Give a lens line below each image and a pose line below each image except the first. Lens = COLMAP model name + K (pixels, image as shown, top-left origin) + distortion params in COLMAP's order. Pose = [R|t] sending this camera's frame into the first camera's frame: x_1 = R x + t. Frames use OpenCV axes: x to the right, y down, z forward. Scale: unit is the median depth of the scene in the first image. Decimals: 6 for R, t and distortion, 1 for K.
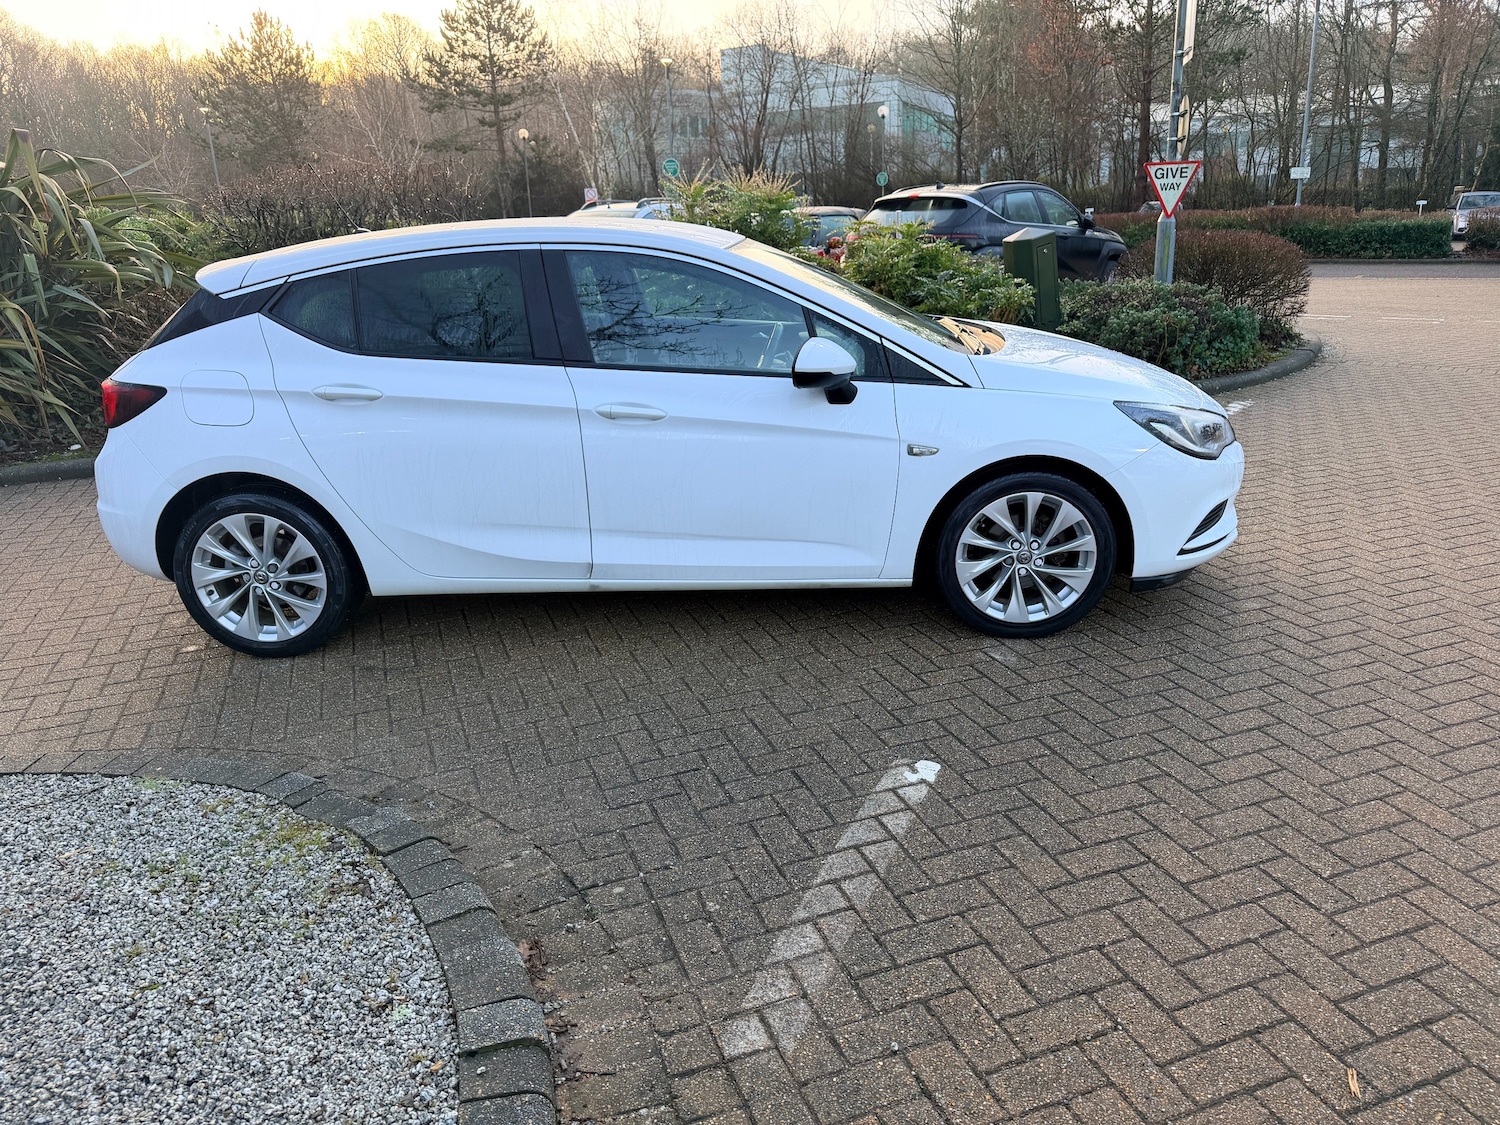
lens RADIAL K [[1054.8, 0, 758.8], [0, 1054.8, 566.5], [0, 0, 1]] dist [0.015241, -0.024772]
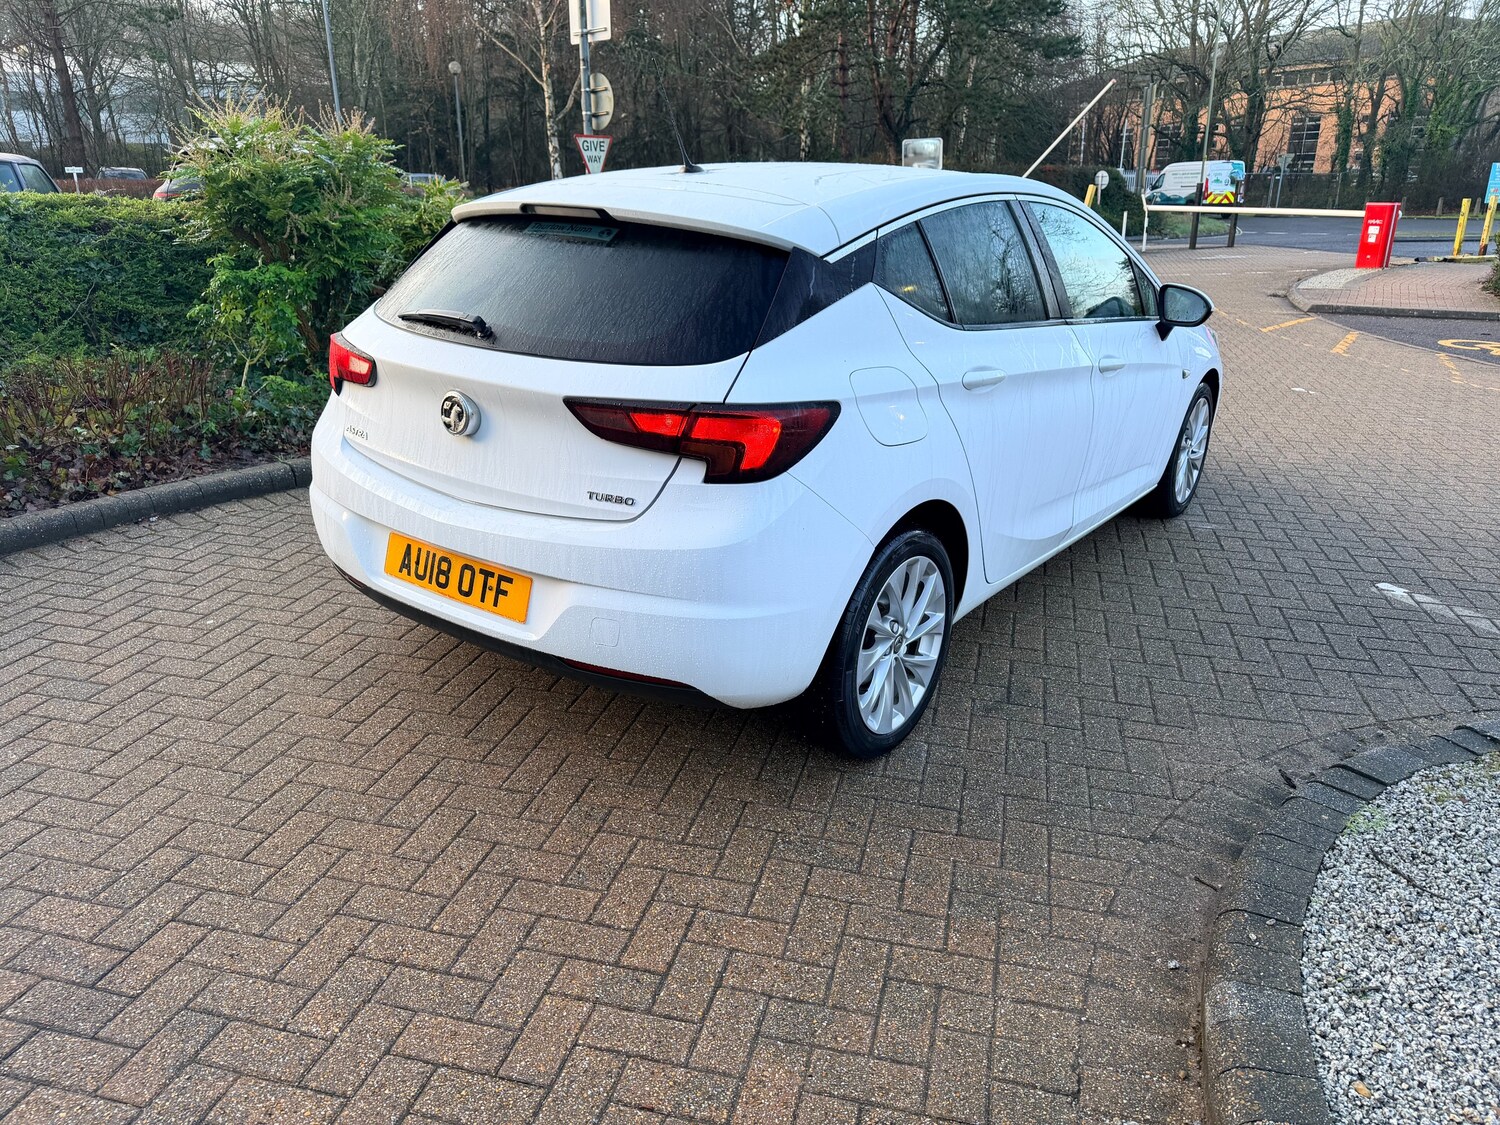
lens RADIAL K [[1059.0, 0, 755.6], [0, 1059.0, 558.7], [0, 0, 1]] dist [0.002227, -0.008289]
pose [[0.564096, -0.238485, 0.790519, -1.099128], [0.226592, 0.965338, 0.129534, -0.167205], [-0.794010, 0.106056, 0.598582, 0.644659]]
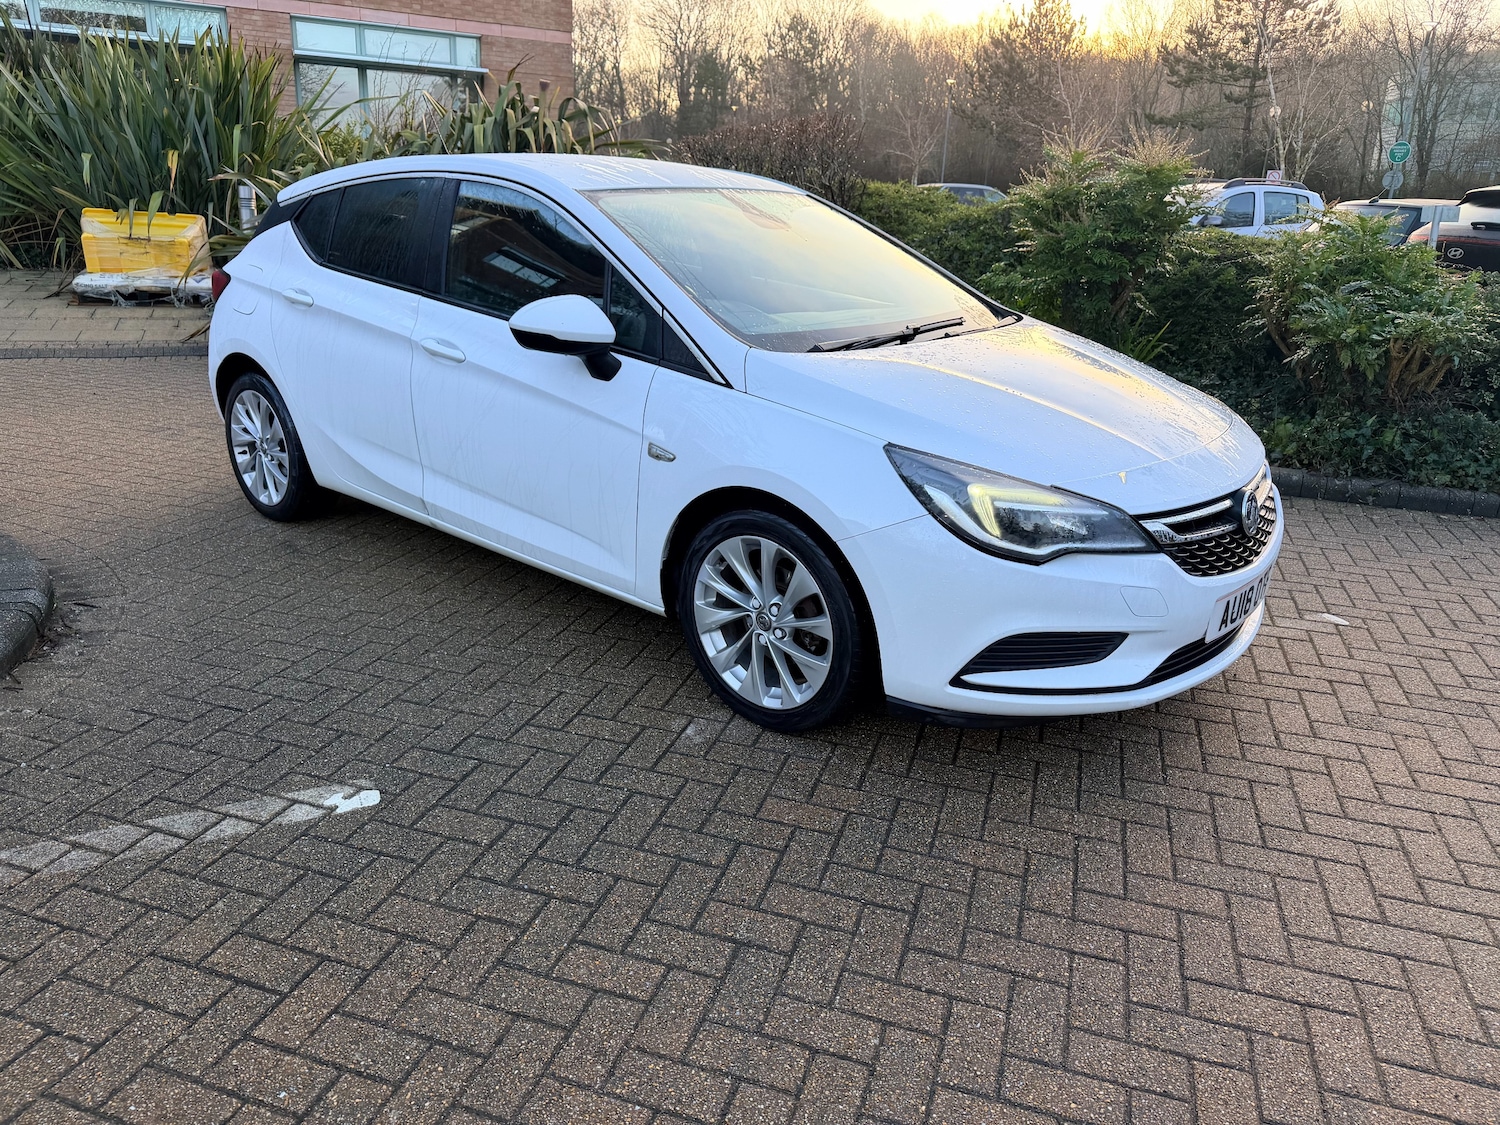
lens RADIAL K [[1054.8, 0, 758.8], [0, 1054.8, 566.5], [0, 0, 1]] dist [0.015241, -0.024772]
pose [[0.781703, 0.264286, -0.564884, 0.657234], [-0.254217, 0.962134, 0.098350, -0.119019], [0.569486, 0.066722, 0.819289, 0.370931]]
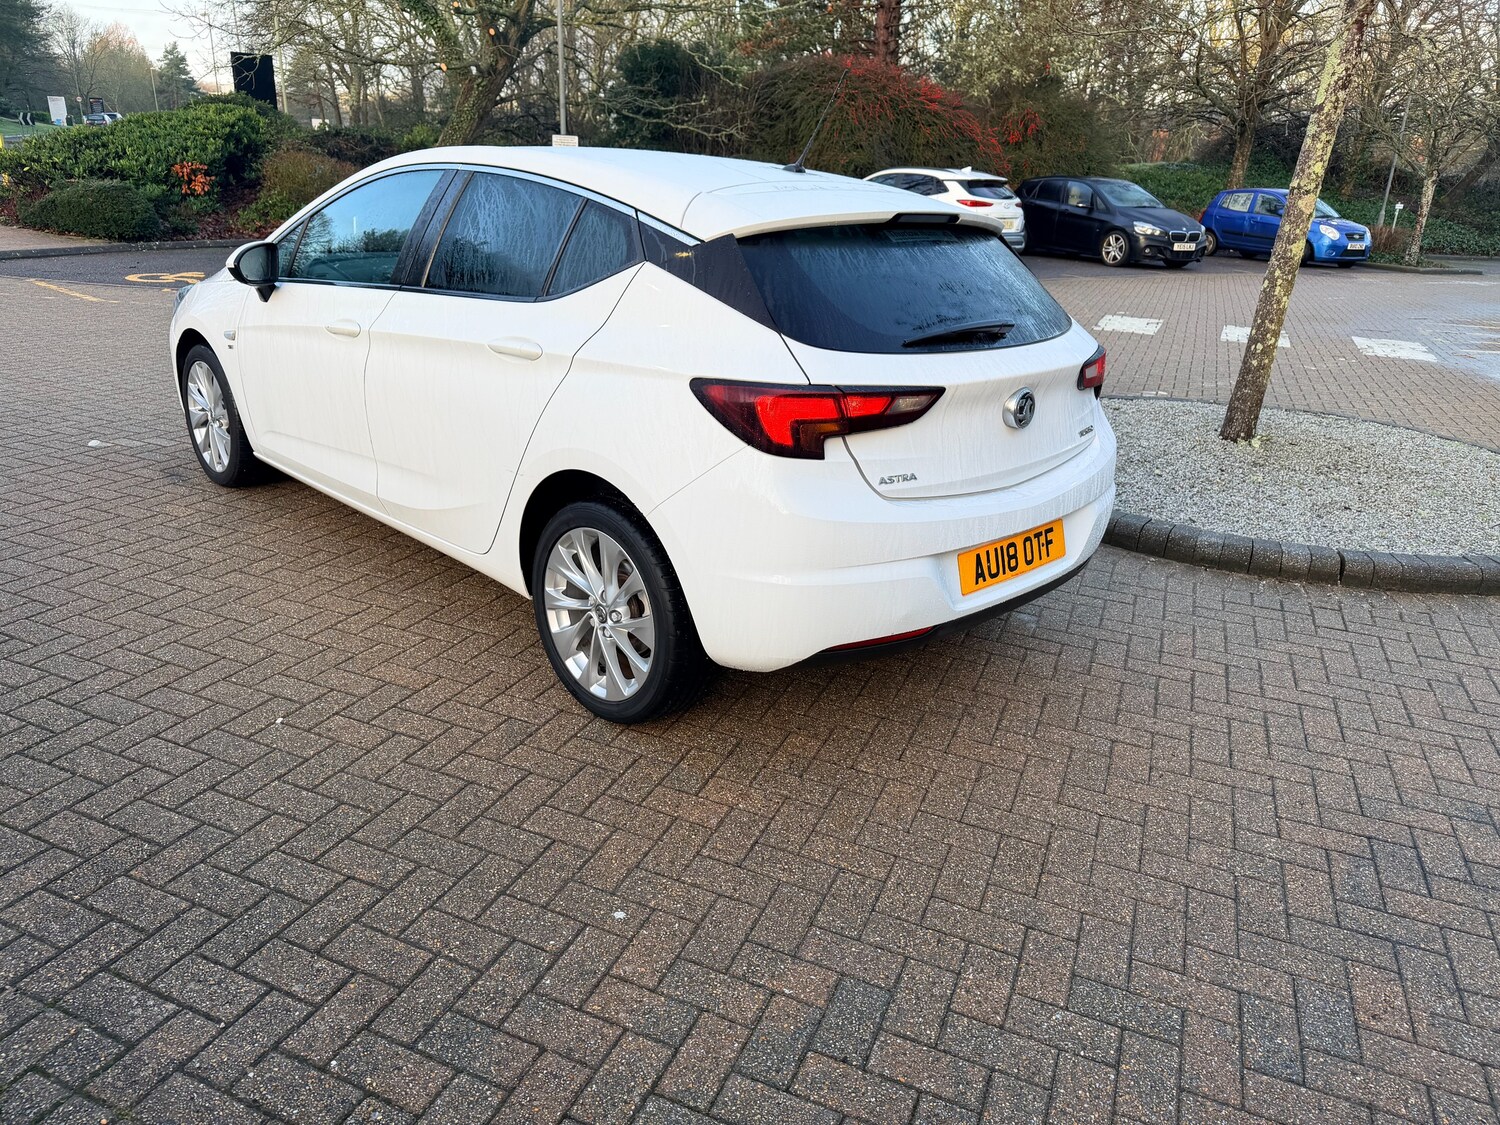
lens RADIAL K [[1059.0, 0, 755.6], [0, 1059.0, 558.7], [0, 0, 1]] dist [0.002227, -0.008289]
pose [[-0.727040, -0.243404, 0.642002, -1.020461], [0.193356, 0.824624, 0.531609, -0.557837], [-0.658806, 0.510637, -0.552471, 1.779317]]
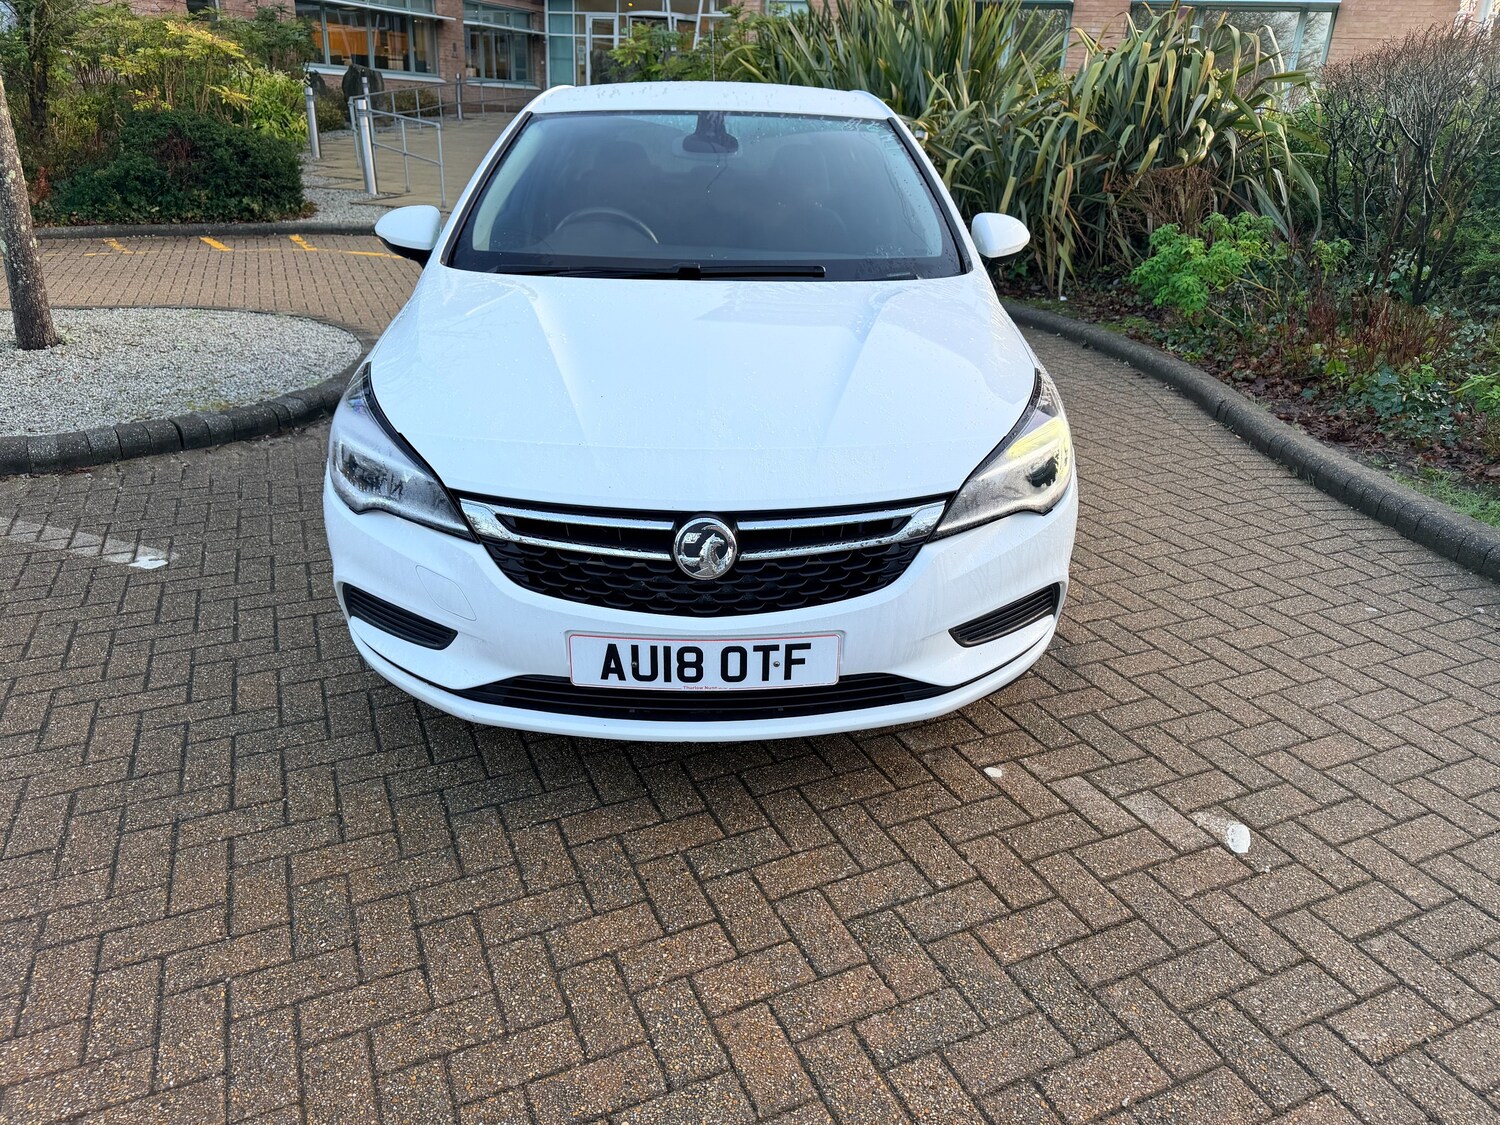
lens RADIAL K [[1088.5, 0, 755.8], [0, 1088.5, 492.3], [0, 0, 1]] dist [0.003721, -0.006160]
pose [[0.060056, 0.364242, -0.929366, 1.005116], [-0.339856, 0.882882, 0.324063, -0.383904], [0.938558, 0.296388, 0.176812, 1.086880]]
